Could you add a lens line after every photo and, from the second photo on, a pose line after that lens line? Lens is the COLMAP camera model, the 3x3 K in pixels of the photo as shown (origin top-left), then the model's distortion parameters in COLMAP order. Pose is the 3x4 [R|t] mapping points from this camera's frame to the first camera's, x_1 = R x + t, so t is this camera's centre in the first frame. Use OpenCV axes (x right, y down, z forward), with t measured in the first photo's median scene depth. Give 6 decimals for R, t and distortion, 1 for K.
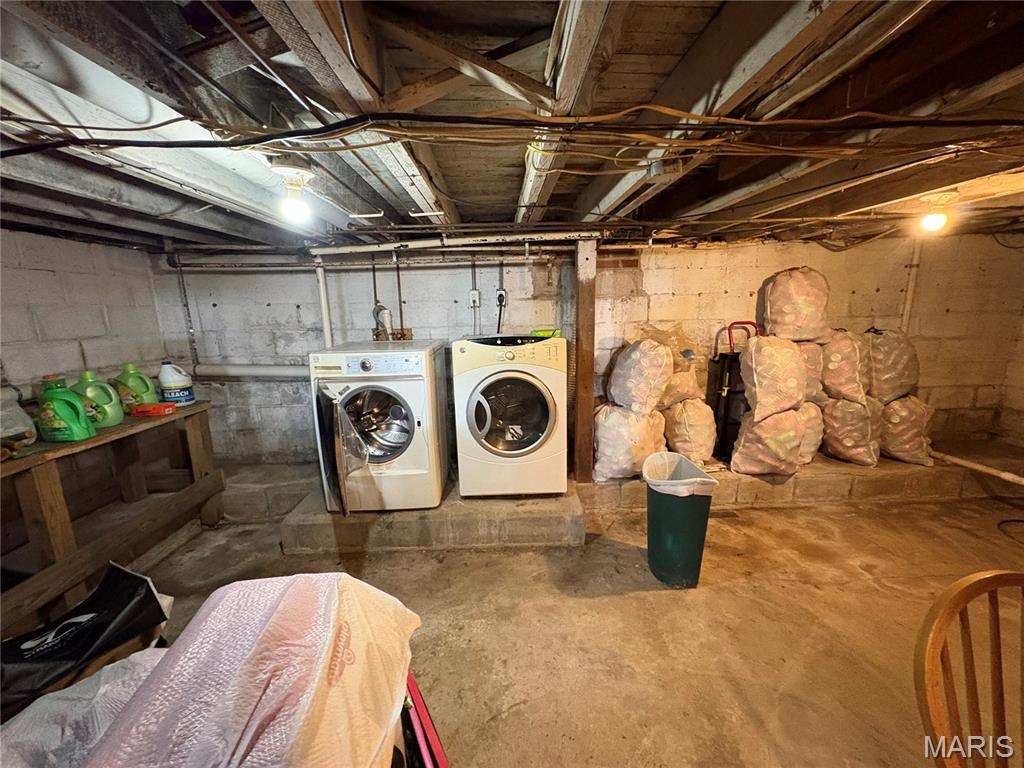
lens RADIAL K [[411.8, 0, 513.1], [0, 411.8, 385.2], [0, 0, 1]] dist [0.001360, 0.000153]
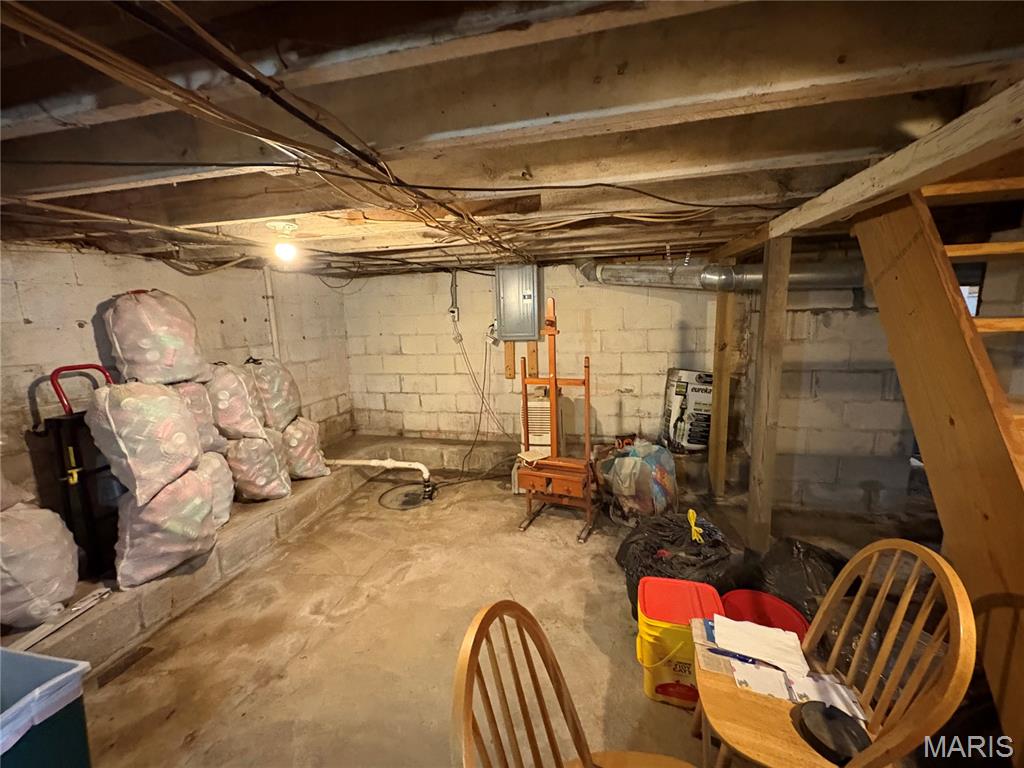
lens RADIAL K [[411.8, 0, 513.1], [0, 411.8, 385.2], [0, 0, 1]] dist [0.001360, 0.000153]
pose [[0.273502, -0.146470, 0.950654, 0.117850], [0.209185, 0.973740, 0.089845, -0.037550], [-0.938850, 0.174290, 0.296959, 0.153927]]
